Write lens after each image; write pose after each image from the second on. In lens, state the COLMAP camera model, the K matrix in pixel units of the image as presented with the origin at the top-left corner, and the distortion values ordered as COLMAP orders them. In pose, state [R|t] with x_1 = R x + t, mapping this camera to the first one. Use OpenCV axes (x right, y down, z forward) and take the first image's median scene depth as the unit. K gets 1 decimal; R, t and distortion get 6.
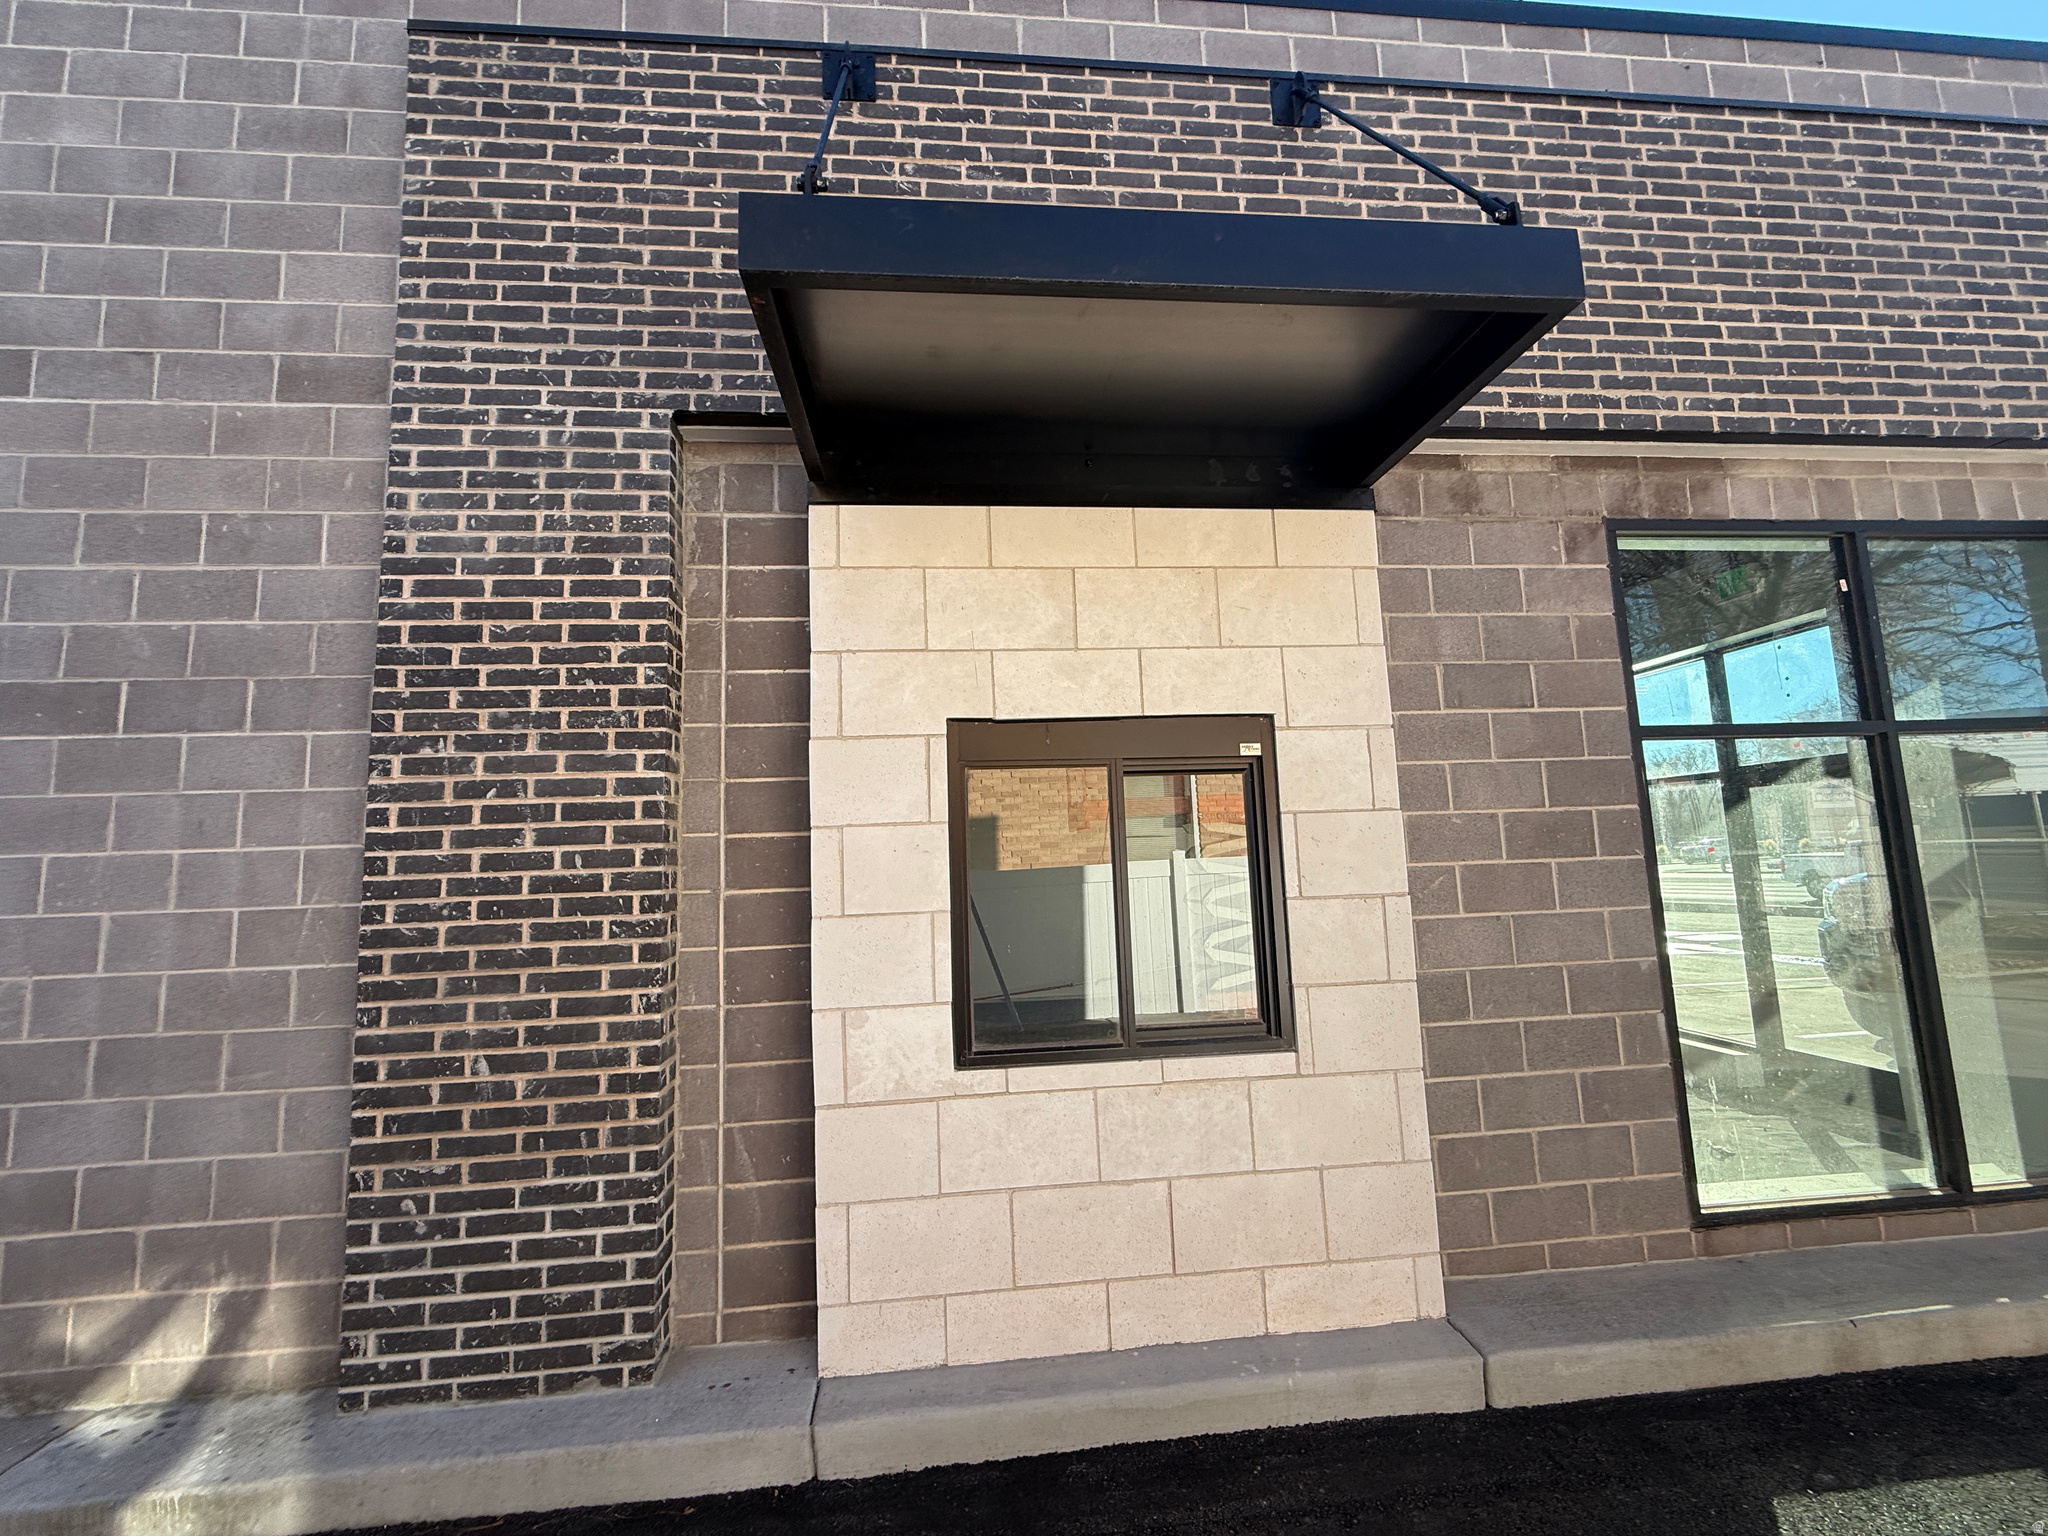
lens RADIAL K [[813.8, 0, 1015.2], [0, 813.8, 765.9], [0, 0, 1]] dist [0.000980, 0.000086]
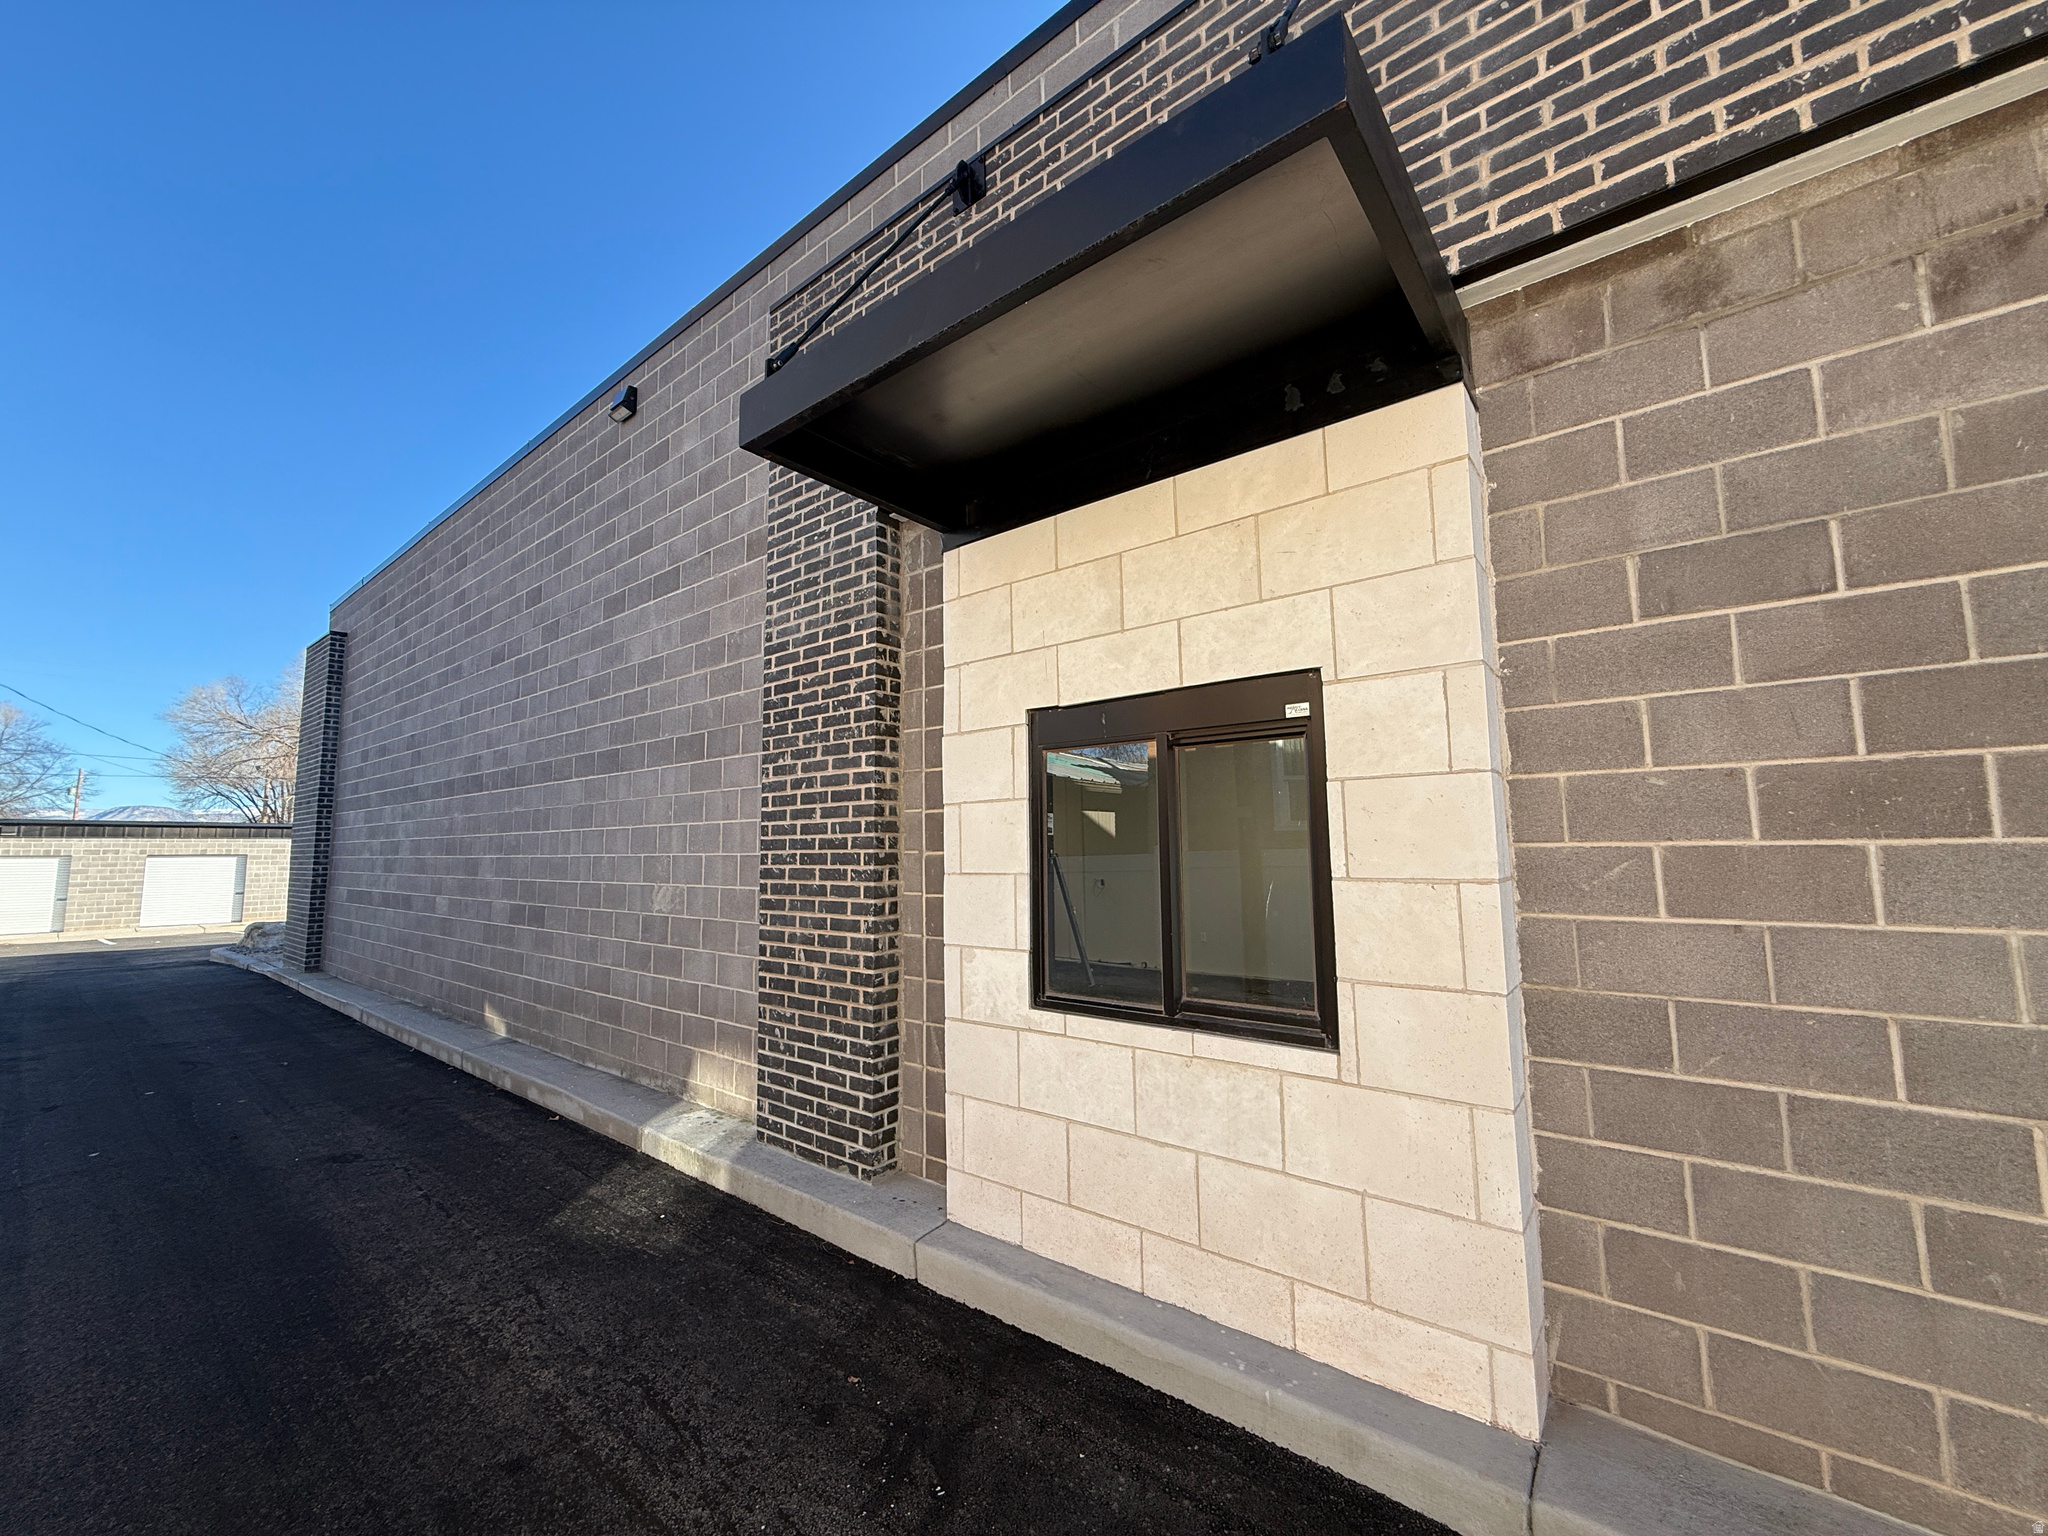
lens RADIAL K [[813.8, 0, 1011.8], [0, 813.8, 764.0], [0, 0, 1]] dist [0.000980, 0.000086]
pose [[0.710680, -0.047589, -0.701904, 0.736435], [0.069667, 0.997566, 0.002904, 0.014748], [0.700057, -0.050963, 0.712266, 0.154056]]
